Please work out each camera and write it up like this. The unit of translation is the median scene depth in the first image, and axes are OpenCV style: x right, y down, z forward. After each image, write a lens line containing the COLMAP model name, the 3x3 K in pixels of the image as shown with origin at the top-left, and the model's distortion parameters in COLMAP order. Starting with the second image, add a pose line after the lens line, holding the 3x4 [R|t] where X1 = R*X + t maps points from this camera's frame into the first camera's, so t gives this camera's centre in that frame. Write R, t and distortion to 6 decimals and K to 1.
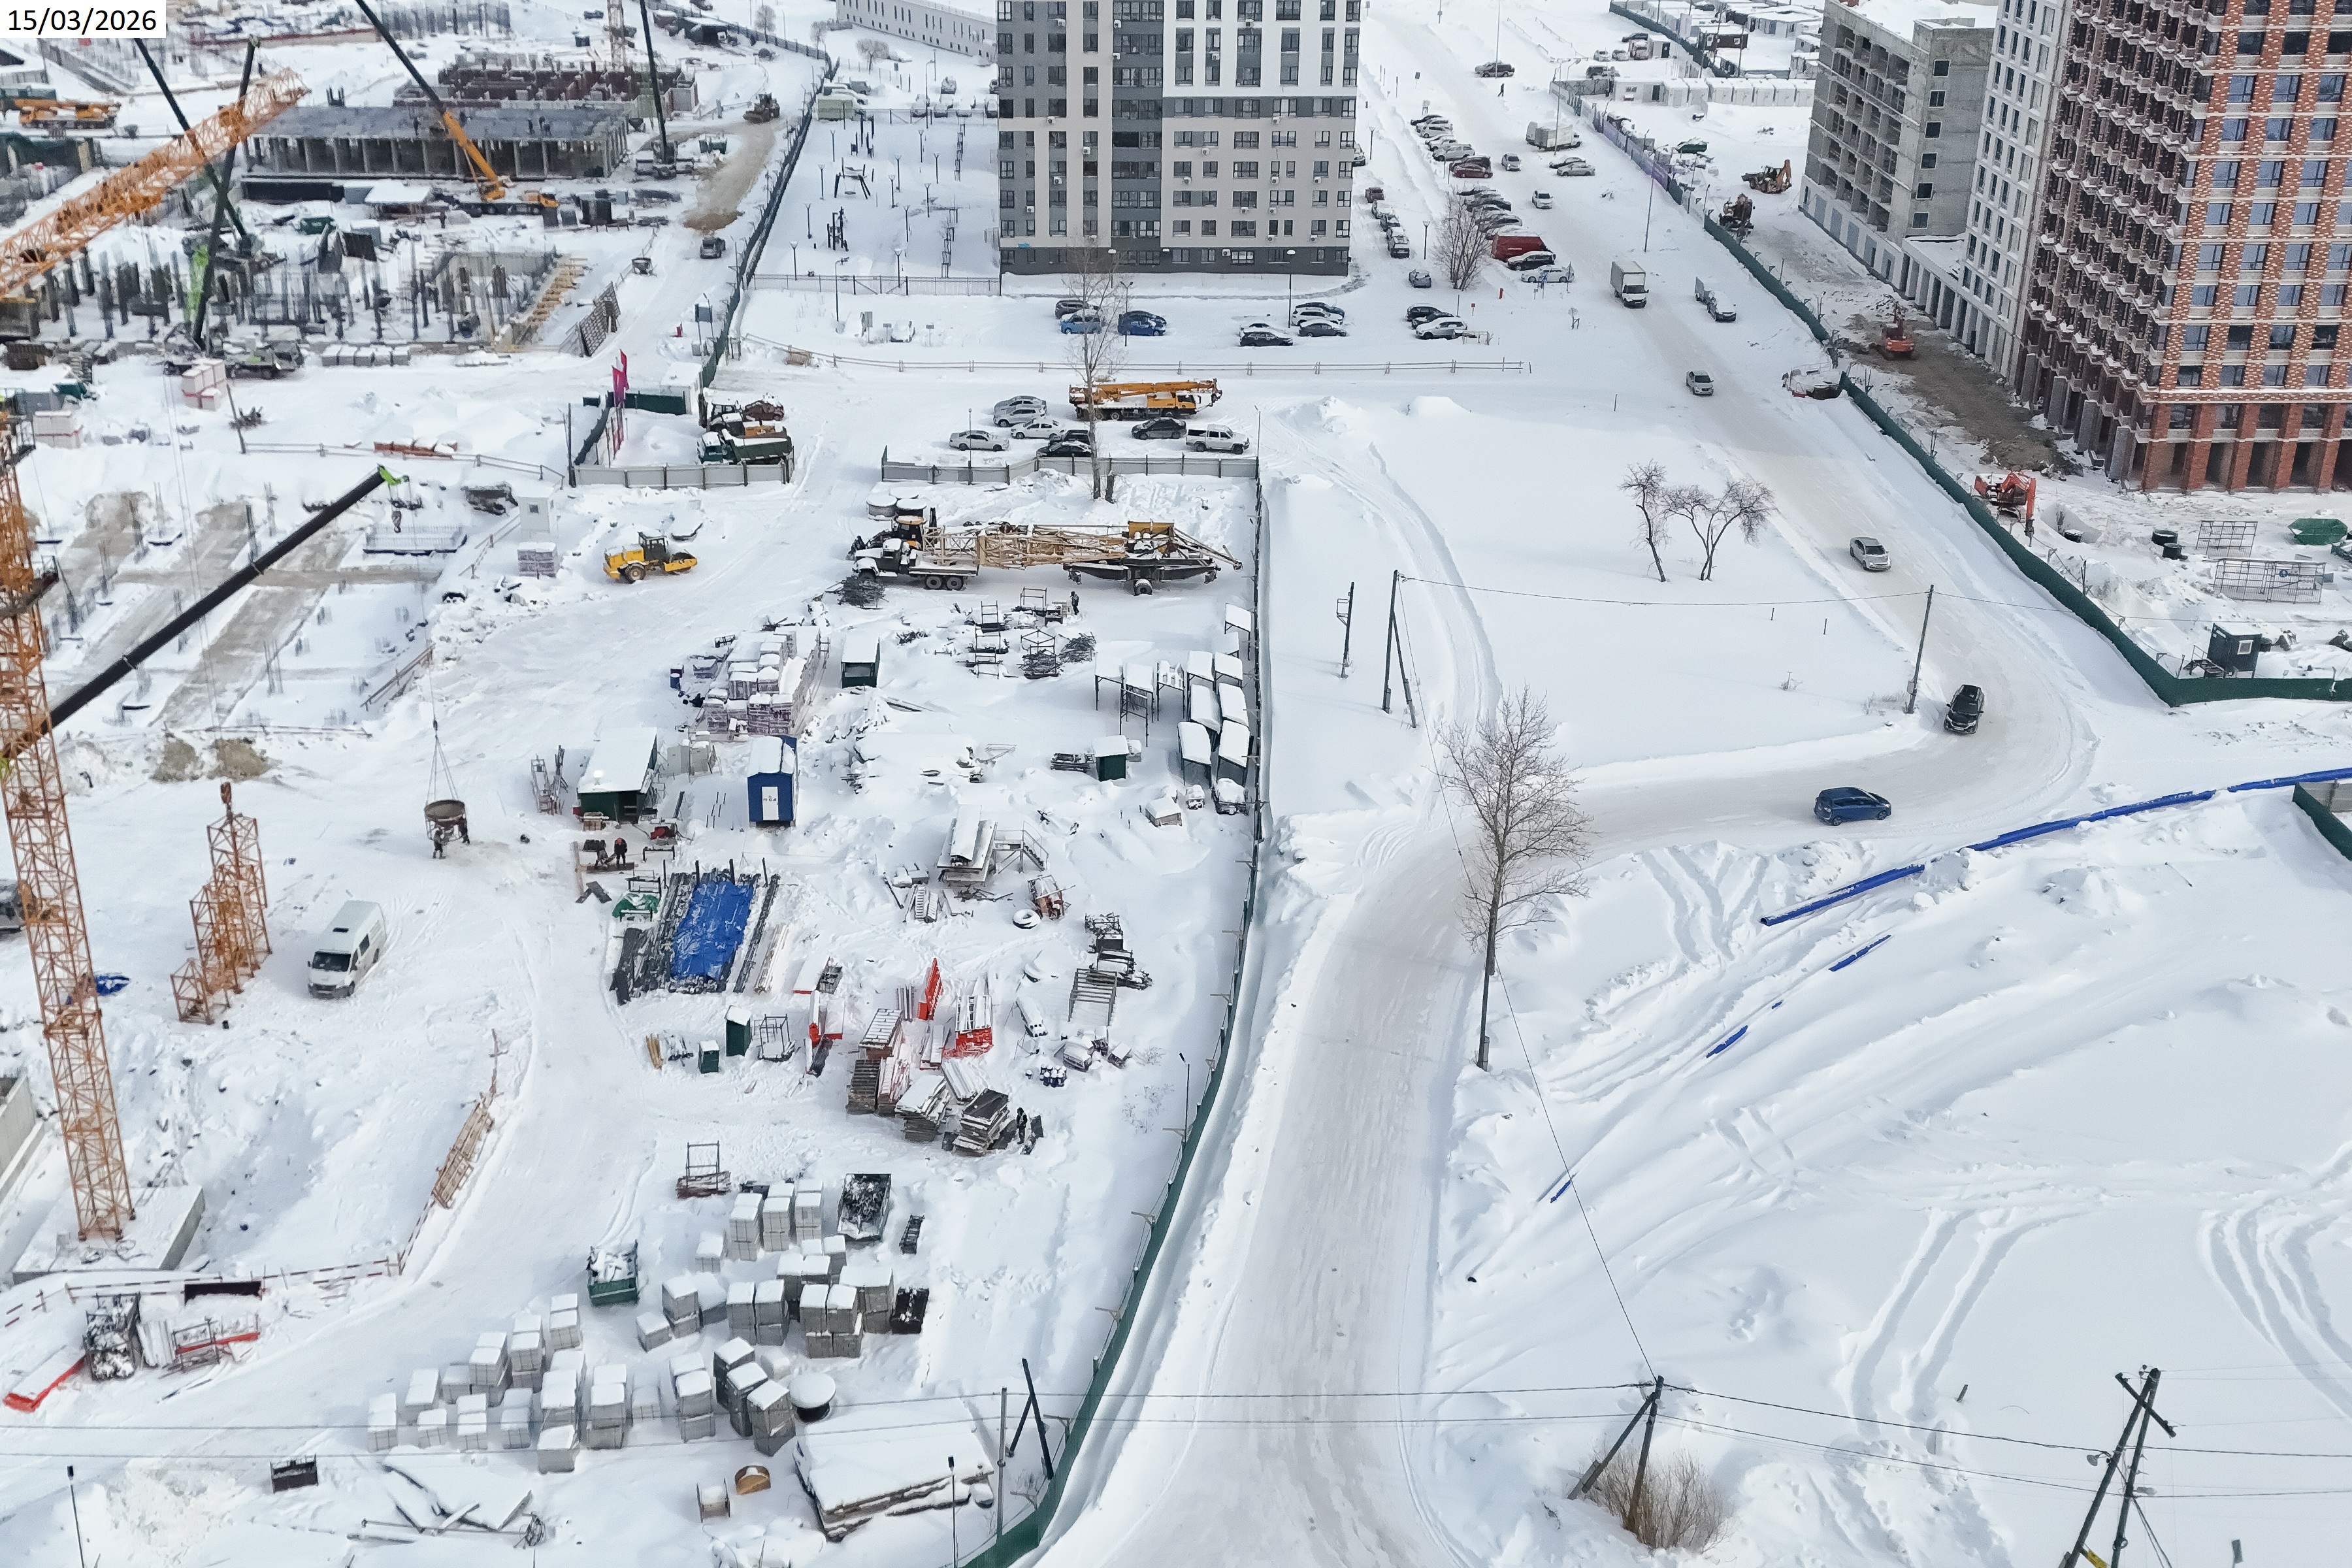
lens RADIAL K [[2525.9, 0, 1173.2], [0, 2525.9, 585.2], [0, 0, 1]] dist [0.161584, -0.338457]
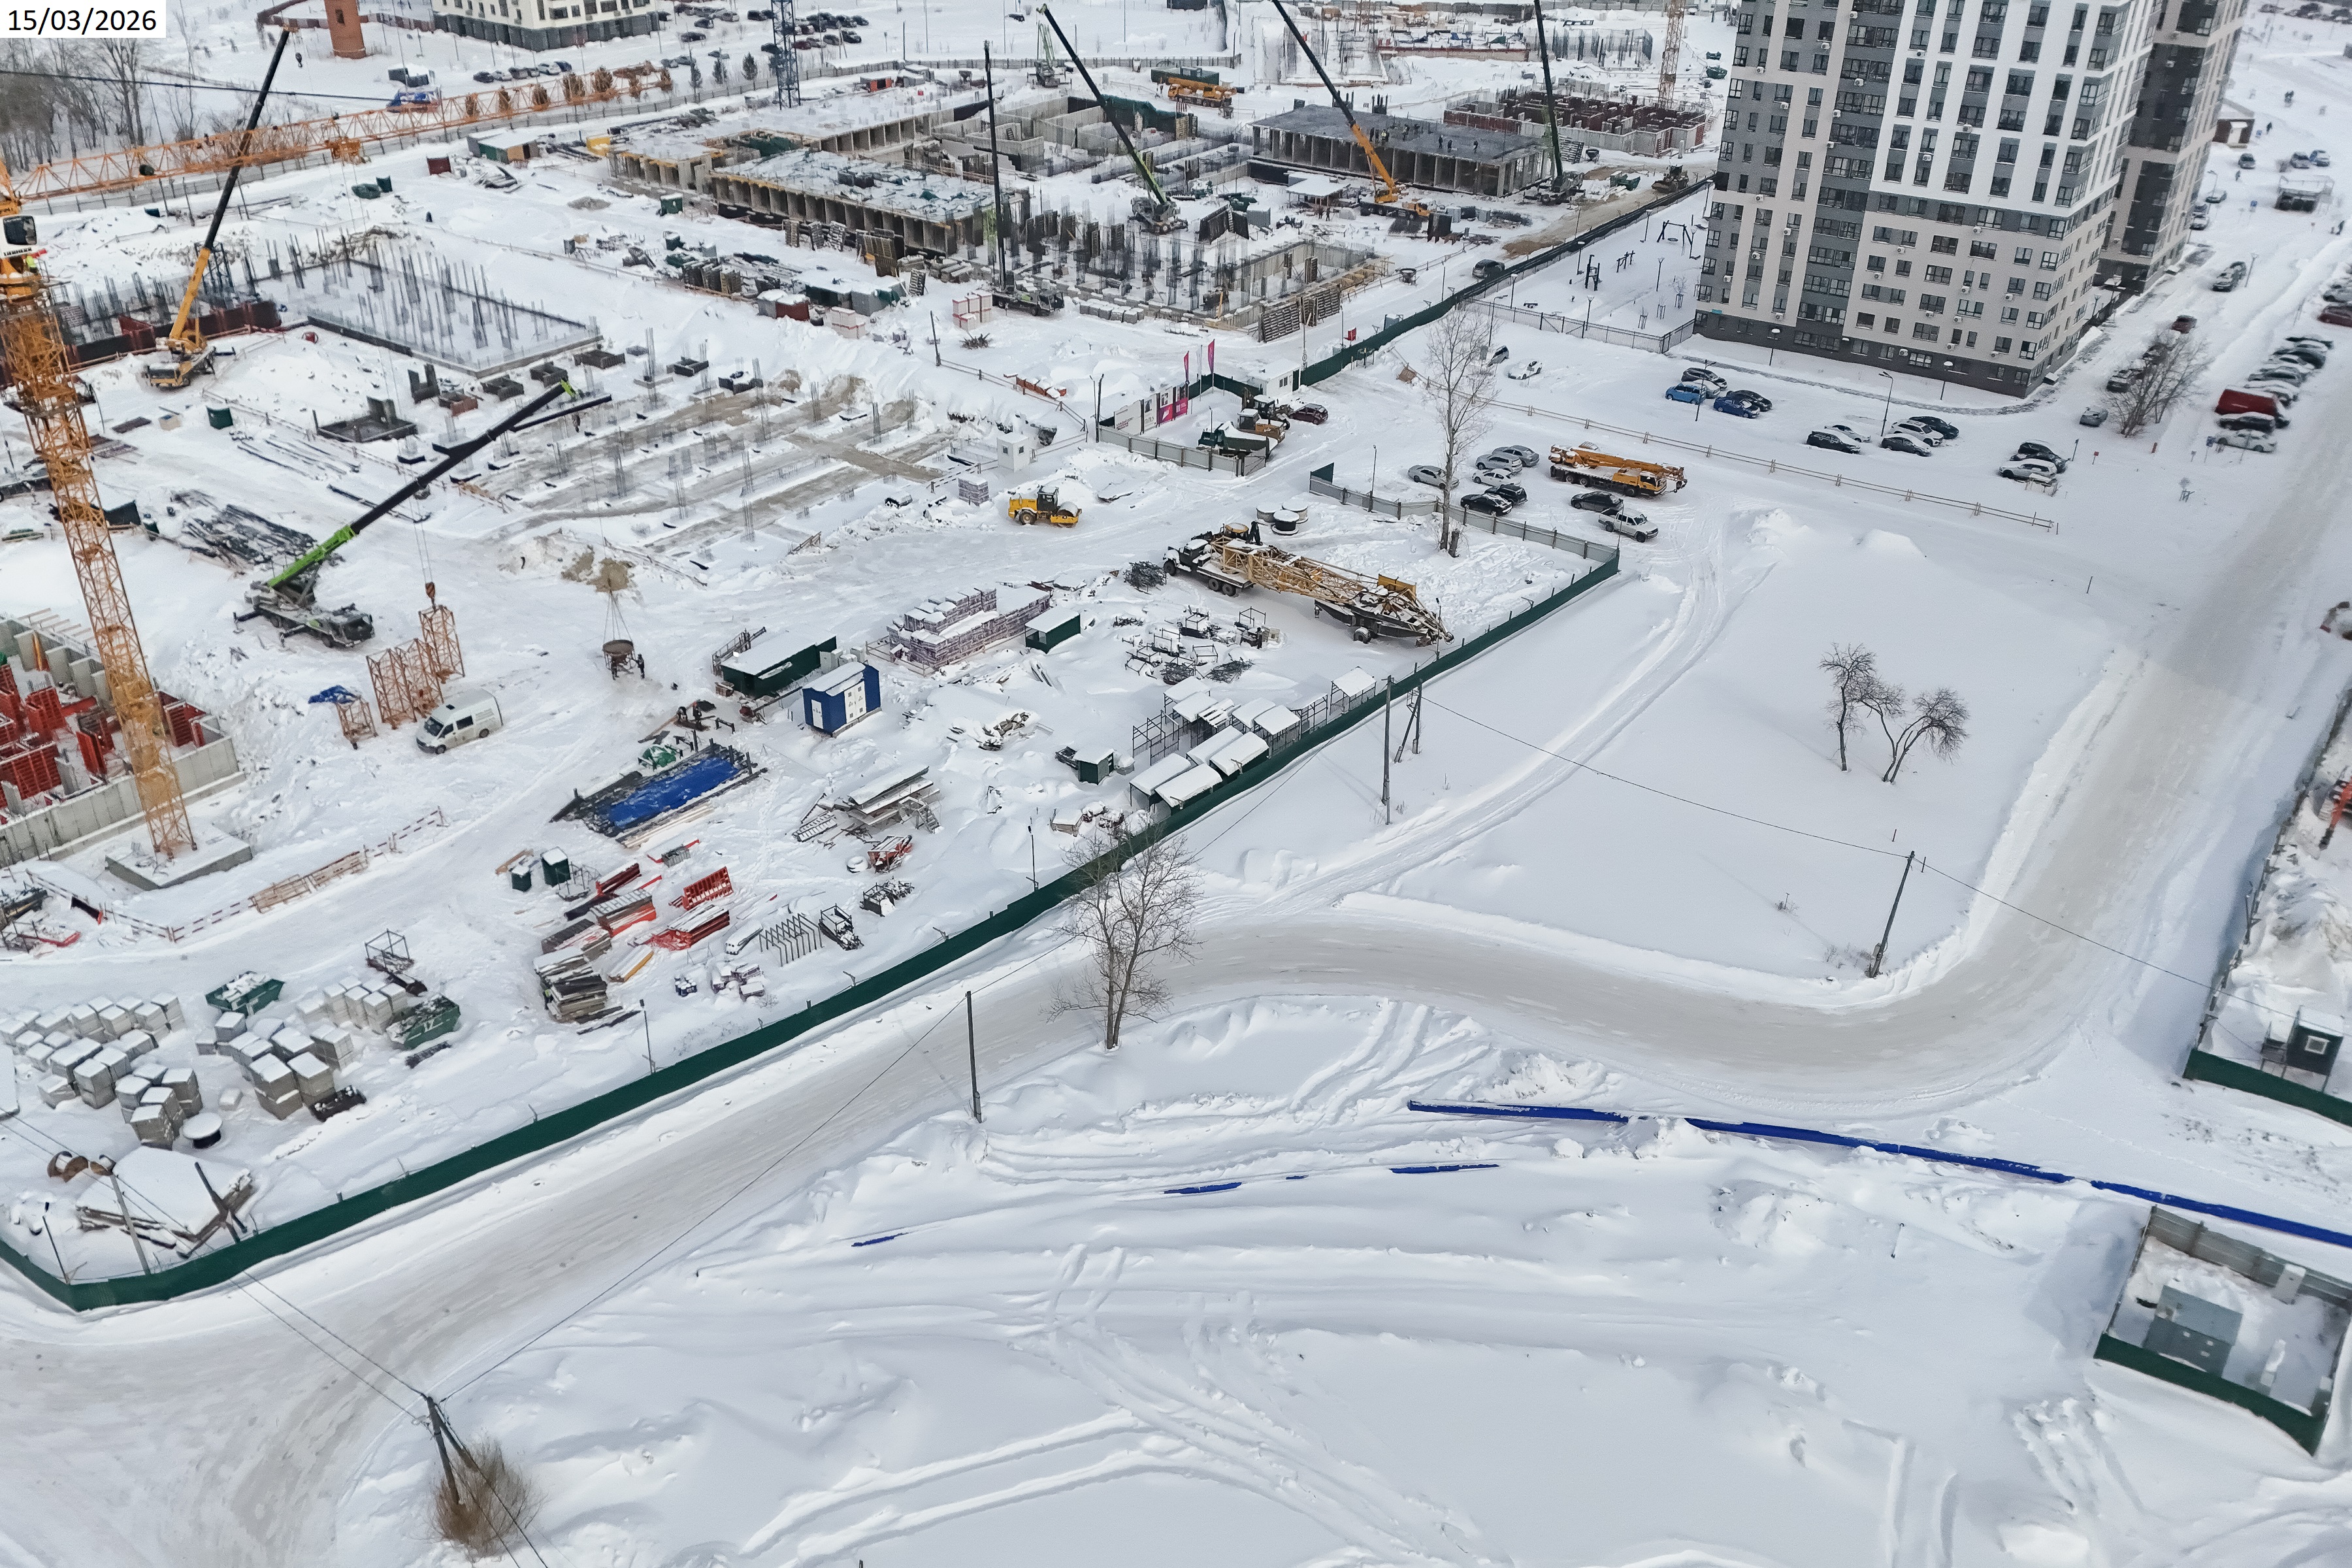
lens RADIAL K [[1987.9, 0, 1176.0], [0, 1987.9, 784.0], [0, 0, 1]] dist [0.088167, -0.156931]
pose [[0.786741, 0.302821, -0.537902, 0.288000], [-0.224883, 0.952123, 0.207097, -0.069210], [0.574862, -0.041966, 0.817173, 0.163662]]
